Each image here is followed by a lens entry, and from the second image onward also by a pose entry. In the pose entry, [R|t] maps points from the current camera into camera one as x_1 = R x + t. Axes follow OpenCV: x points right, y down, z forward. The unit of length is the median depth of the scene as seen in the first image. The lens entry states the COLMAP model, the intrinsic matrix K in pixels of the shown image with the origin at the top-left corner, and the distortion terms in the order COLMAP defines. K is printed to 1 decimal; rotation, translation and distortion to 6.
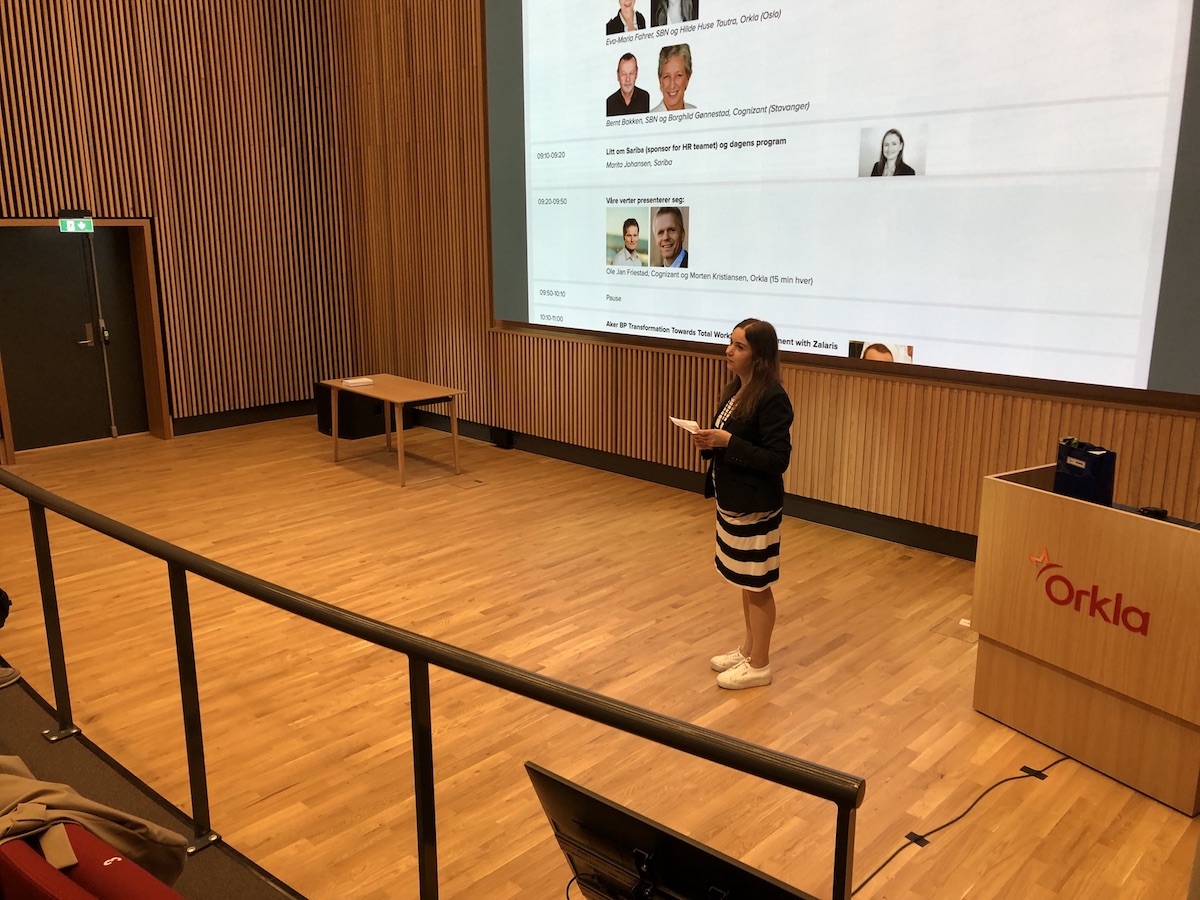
lens RADIAL K [[987.0, 0, 592.8], [0, 987.0, 419.0], [0, 0, 1]] dist [0.060829, -0.053522]
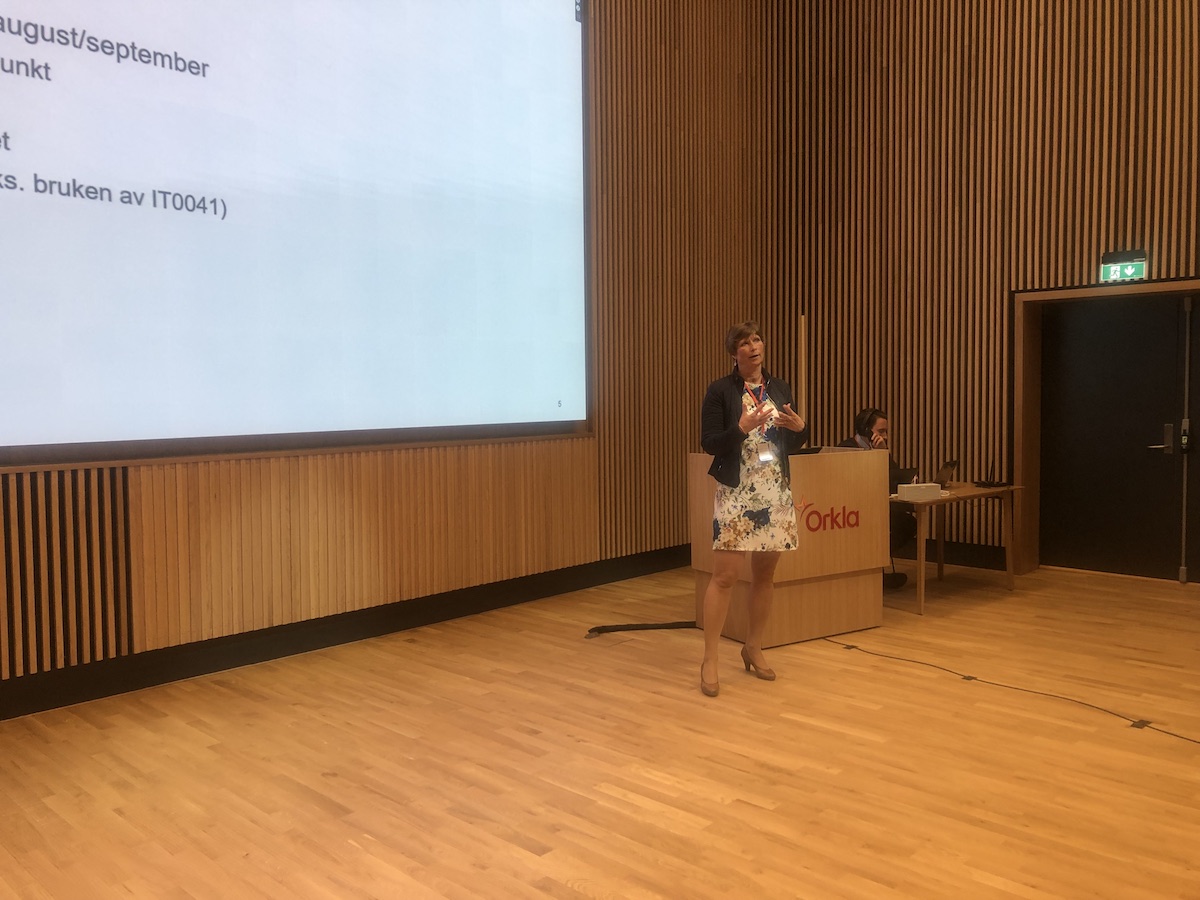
lens RADIAL K [[987.0, 0, 596.8], [0, 987.0, 440.8], [0, 0, 1]] dist [0.060829, -0.053522]
pose [[-0.007931, -0.055155, 0.998446, -0.578792], [0.212157, 0.975654, 0.055581, -0.052126], [-0.977203, 0.212269, 0.003964, 0.792113]]
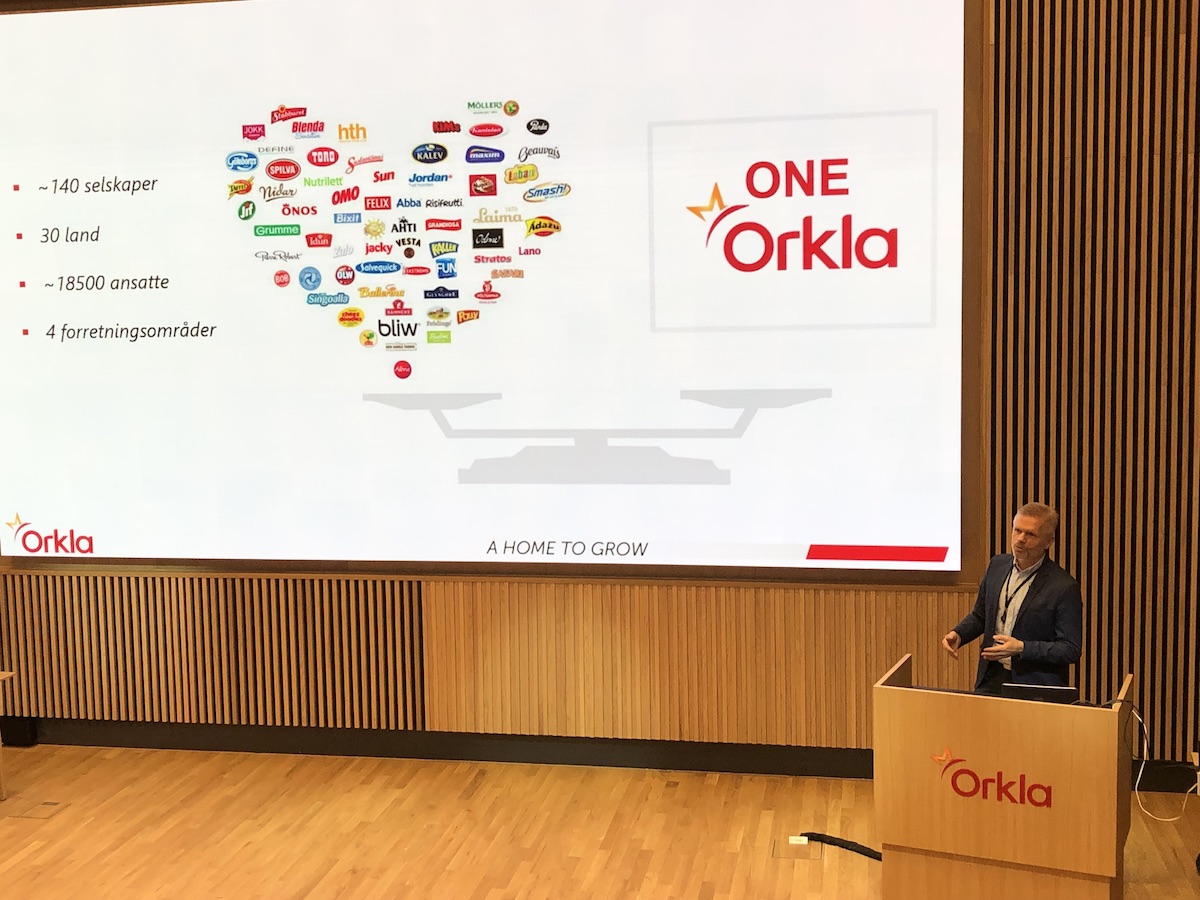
lens RADIAL K [[1481.9, 0, 598.6], [0, 1481.9, 399.3], [0, 0, 1]] dist [0.033692, 0.000000]
pose [[0.831688, -0.063413, 0.551610, -0.443779], [0.131494, 0.987691, -0.084715, -0.094053], [-0.539448, 0.142990, 0.829789, -0.105687]]
